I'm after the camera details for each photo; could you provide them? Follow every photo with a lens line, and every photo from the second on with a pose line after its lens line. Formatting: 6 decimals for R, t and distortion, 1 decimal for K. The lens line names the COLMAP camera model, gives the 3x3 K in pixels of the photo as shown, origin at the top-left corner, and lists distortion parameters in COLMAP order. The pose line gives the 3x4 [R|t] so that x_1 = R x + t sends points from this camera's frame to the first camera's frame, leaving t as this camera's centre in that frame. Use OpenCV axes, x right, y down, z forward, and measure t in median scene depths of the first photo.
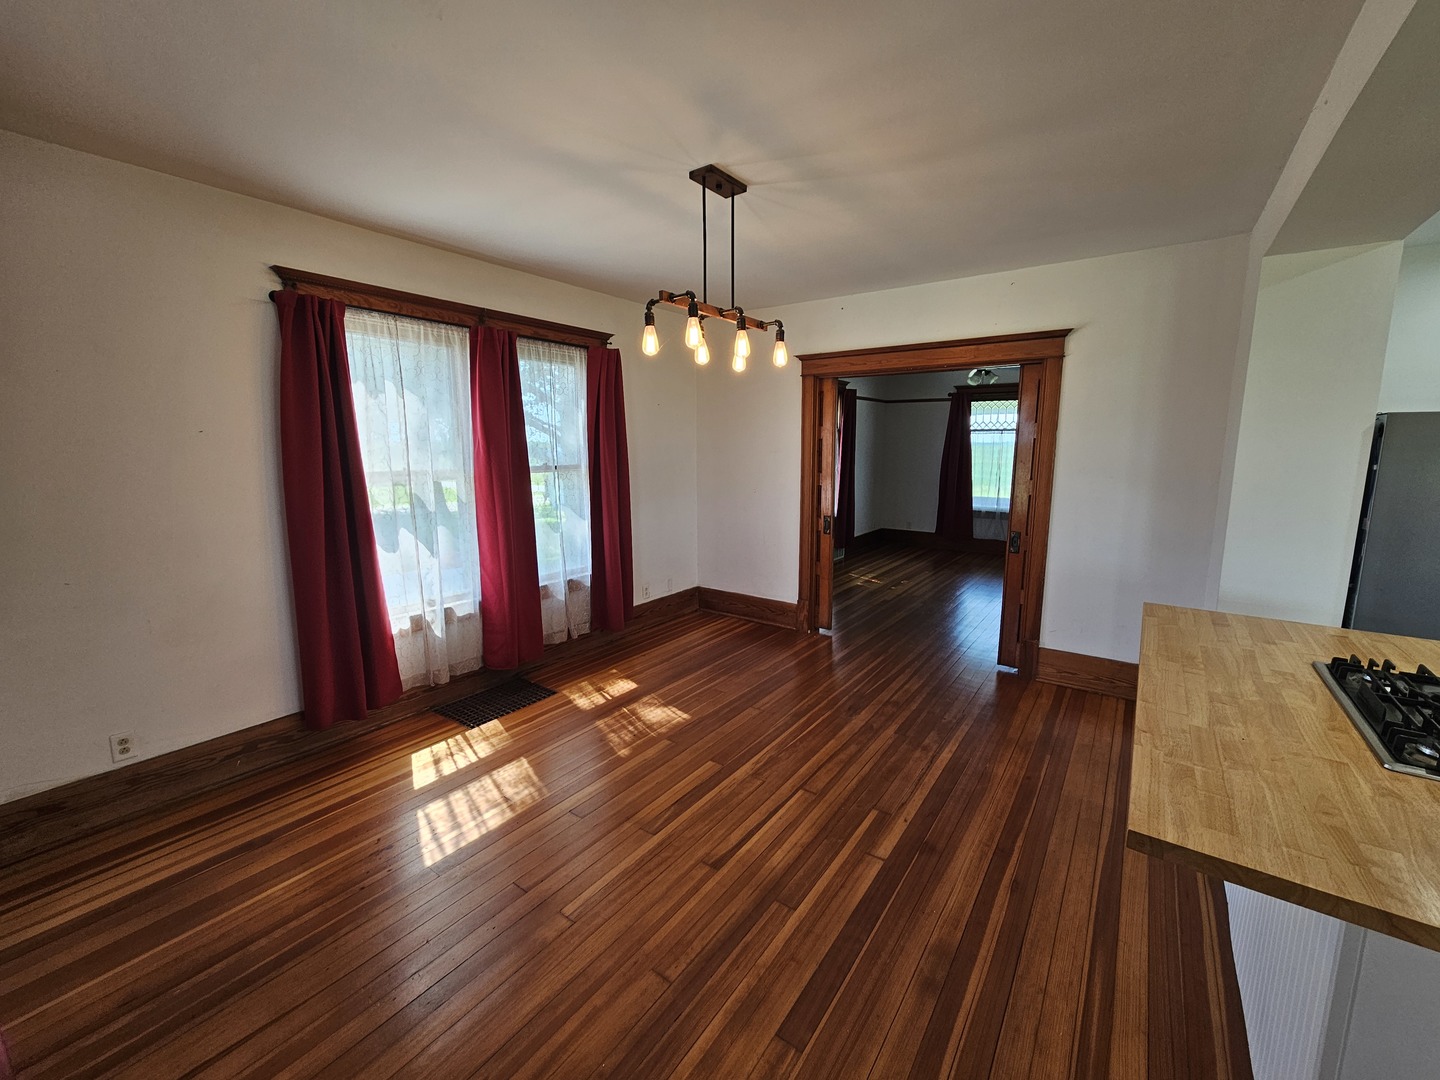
lens RADIAL K [[589.7, 0, 719.4], [0, 589.7, 536.2], [0, 0, 1]] dist [0.002842, -0.000215]
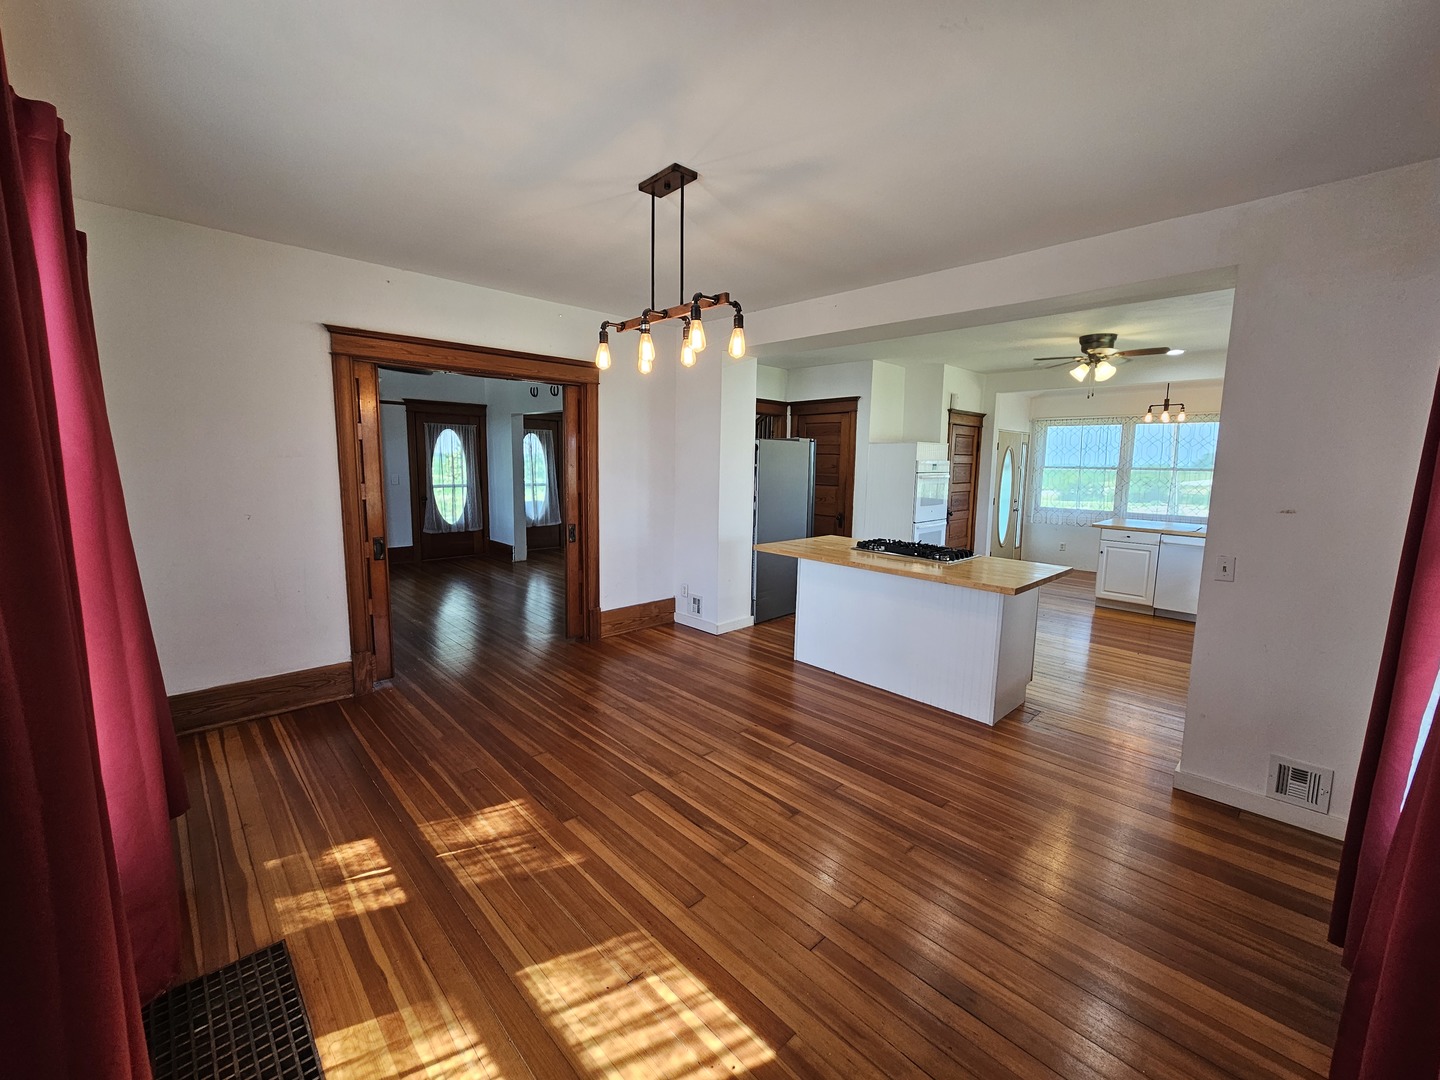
lens RADIAL K [[589.7, 0, 718.5], [0, 589.7, 542.3], [0, 0, 1]] dist [0.002842, -0.000215]
pose [[0.177047, -0.135782, 0.974791, -0.930534], [0.136155, 0.984293, 0.112377, -0.101017], [-0.974739, 0.112827, 0.192753, 0.730044]]
